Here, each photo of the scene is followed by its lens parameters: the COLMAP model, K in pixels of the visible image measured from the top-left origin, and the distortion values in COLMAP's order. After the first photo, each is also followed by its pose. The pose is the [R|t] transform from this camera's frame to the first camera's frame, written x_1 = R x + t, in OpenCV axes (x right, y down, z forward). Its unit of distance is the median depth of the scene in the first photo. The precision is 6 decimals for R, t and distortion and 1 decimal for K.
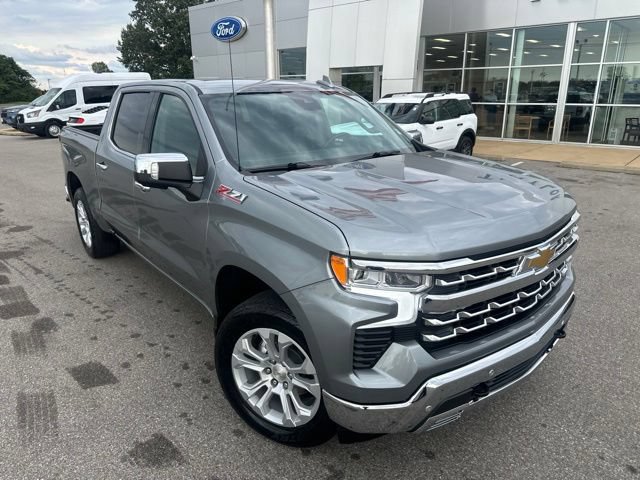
lens RADIAL K [[455.7, 0, 326.0], [0, 455.7, 231.6], [0, 0, 1]] dist [-0.005003, -0.004690]
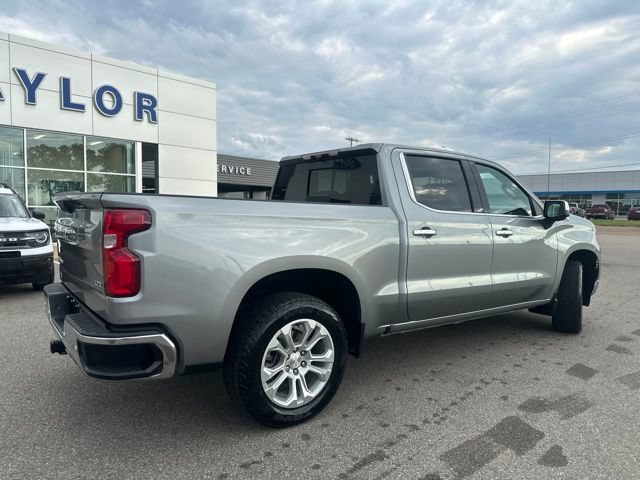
lens RADIAL K [[448.1, 0, 322.5], [0, 448.1, 247.8], [0, 0, 1]] dist [0.061355, -0.091280]
pose [[0.046433, -0.069454, 0.996504, -0.999789], [0.278117, 0.959035, 0.053883, -0.161636], [-0.959424, 0.274643, 0.063847, 0.849677]]
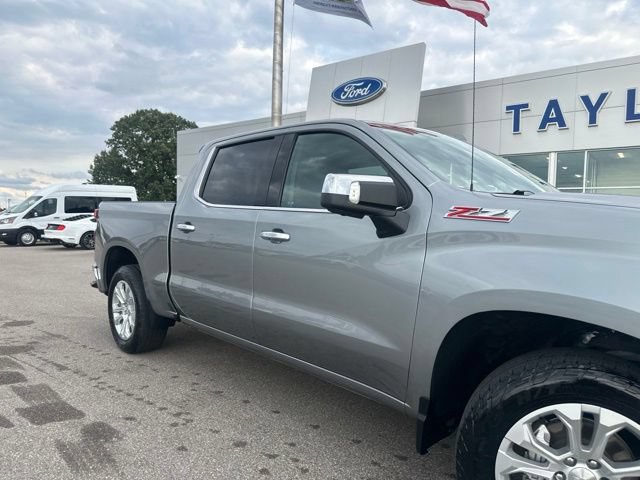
lens RADIAL K [[452.6, 0, 323.7], [0, 452.6, 241.7], [0, 0, 1]] dist [0.005494, -0.008556]
pose [[0.995992, 0.029192, 0.084543, -0.230651], [-0.006924, 0.967565, -0.252528, 0.063966], [-0.089173, 0.250931, 0.963889, 0.141771]]
